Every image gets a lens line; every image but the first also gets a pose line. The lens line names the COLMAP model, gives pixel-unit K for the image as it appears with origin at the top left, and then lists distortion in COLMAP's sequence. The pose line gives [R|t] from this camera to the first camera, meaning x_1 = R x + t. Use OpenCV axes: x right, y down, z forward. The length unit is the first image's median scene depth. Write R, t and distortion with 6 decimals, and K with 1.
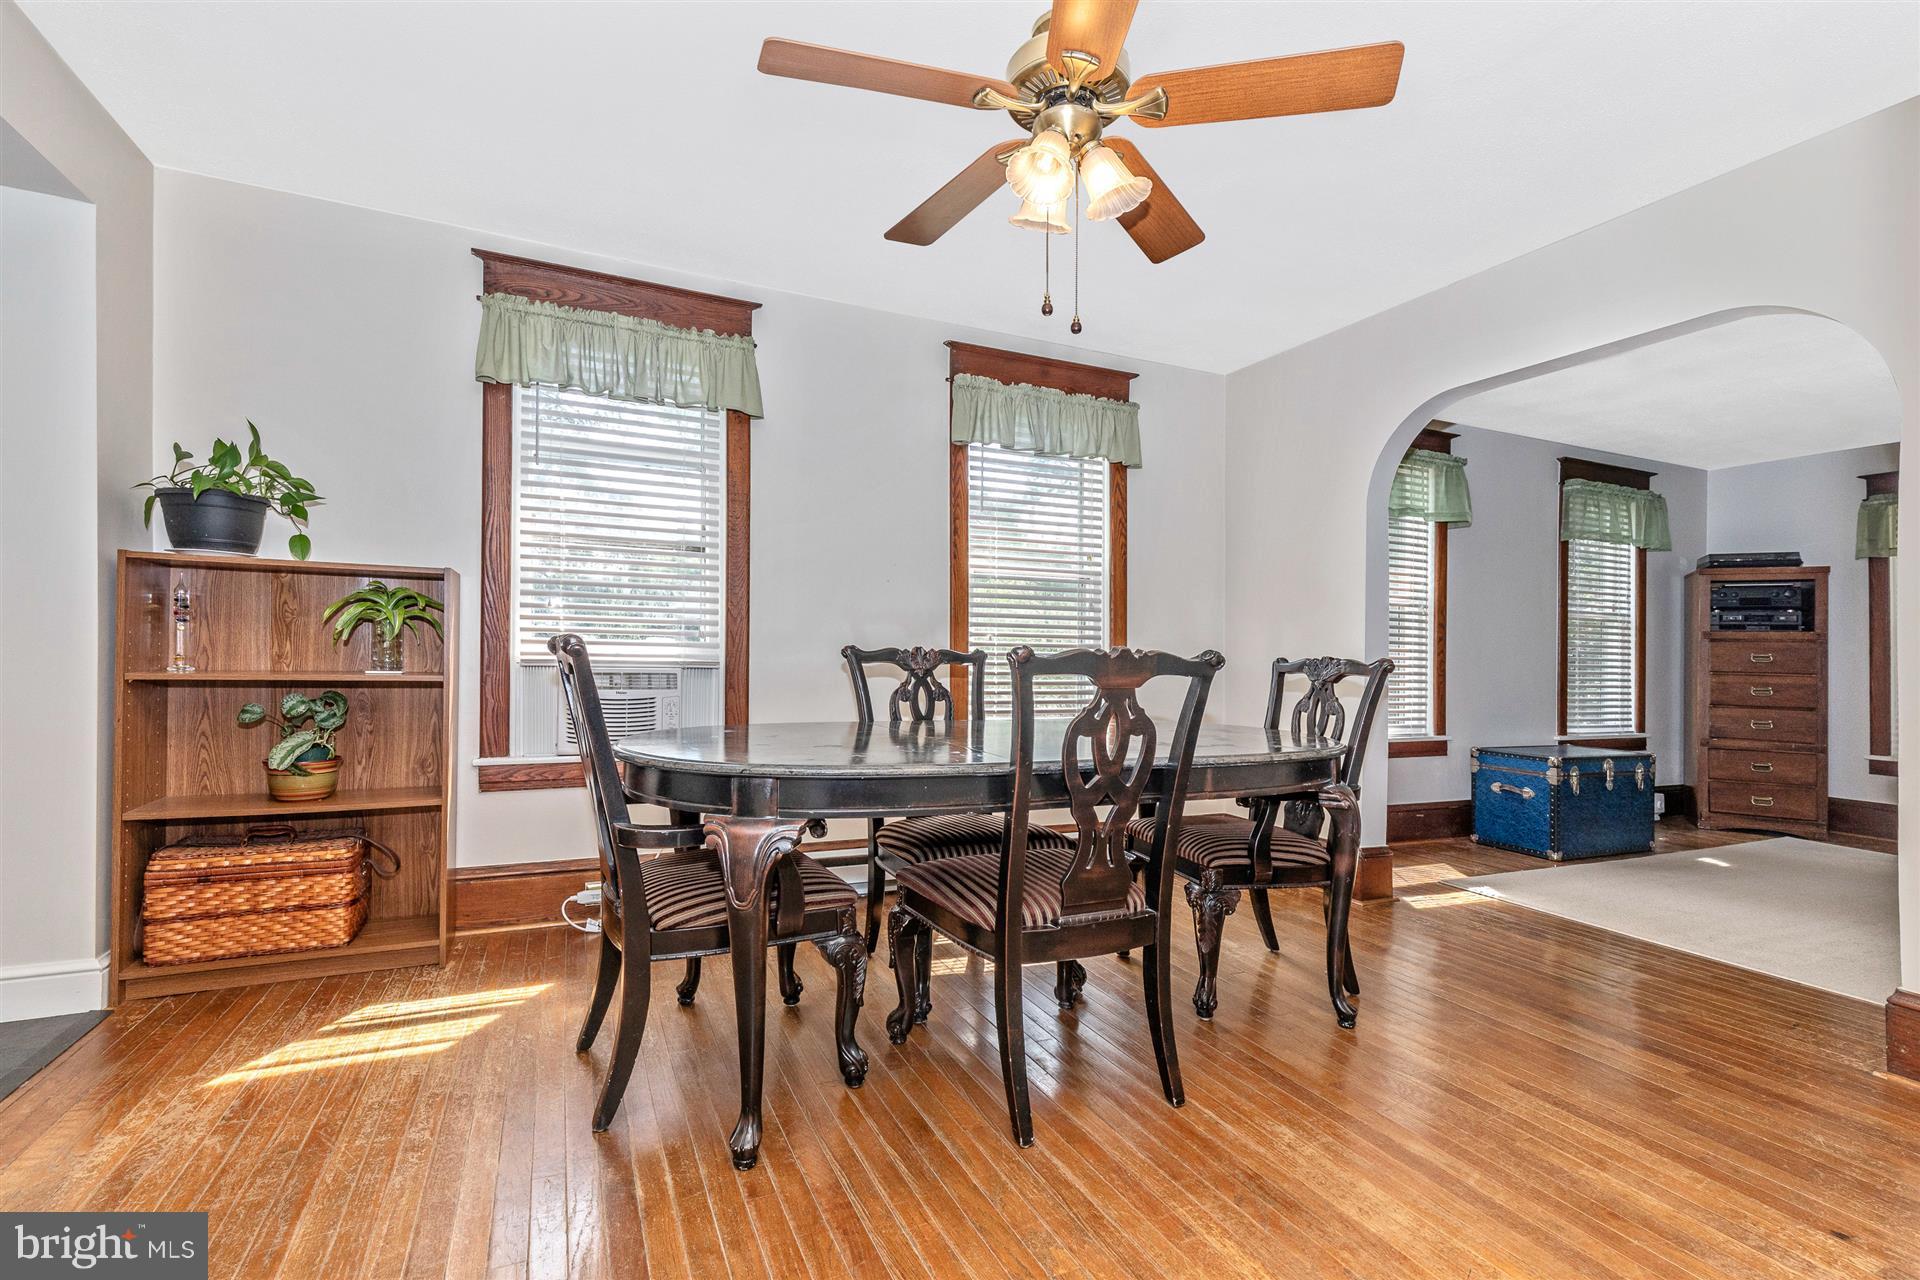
lens RADIAL K [[853.3, 0, 960.0], [0, 853.3, 640.0], [0, 0, 1]] dist [0.002650, 0.000137]
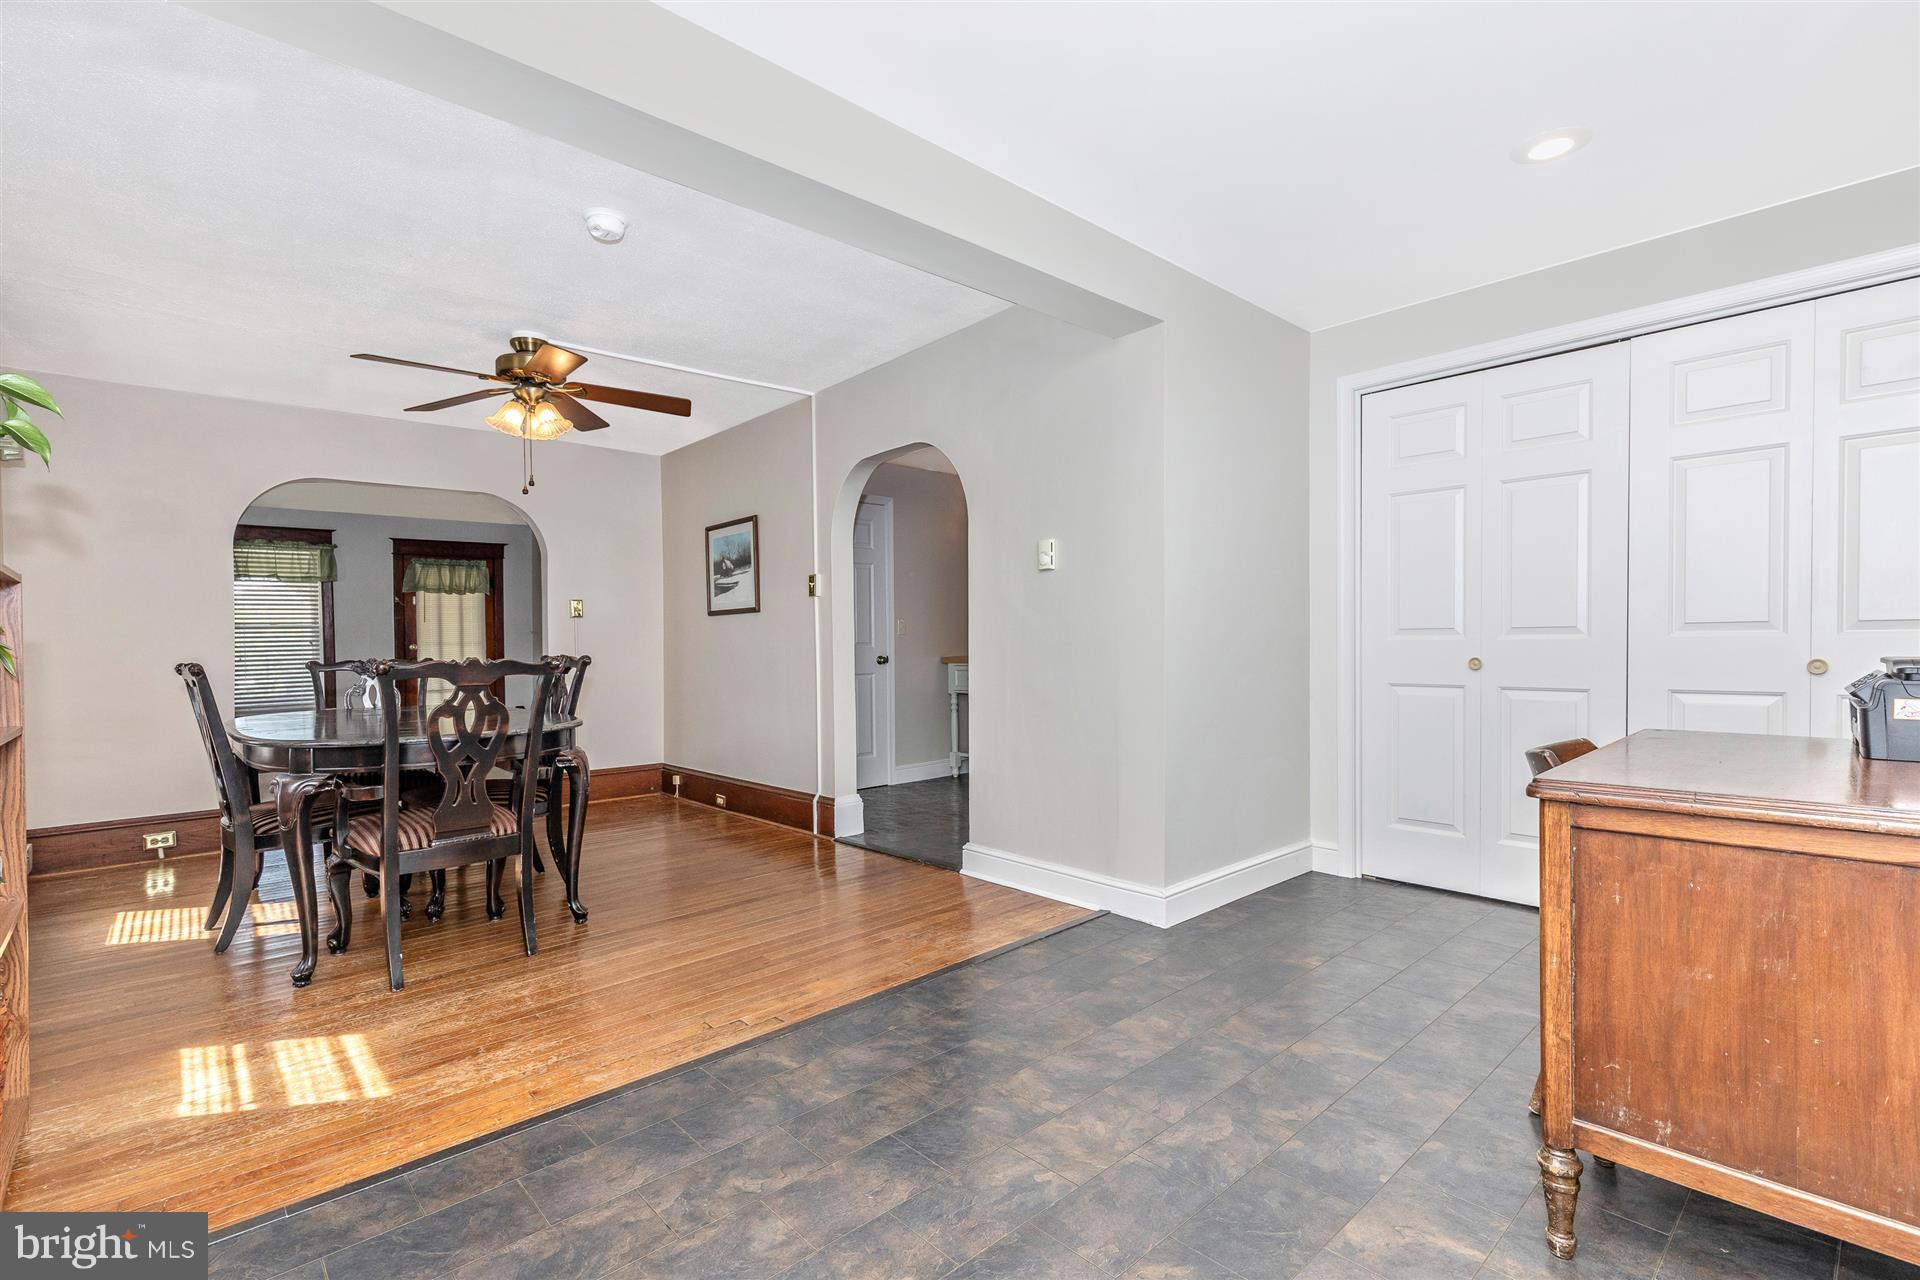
lens RADIAL K [[898.8, 0, 960.0], [0, 898.8, 640.0], [0, 0, 1]] dist [0.013741, -0.000361]
pose [[-0.274769, -0.001632, 0.961509, -1.264706], [-0.001433, 0.999998, 0.001288, -0.025023], [-0.961509, -0.001024, -0.274770, 0.373155]]
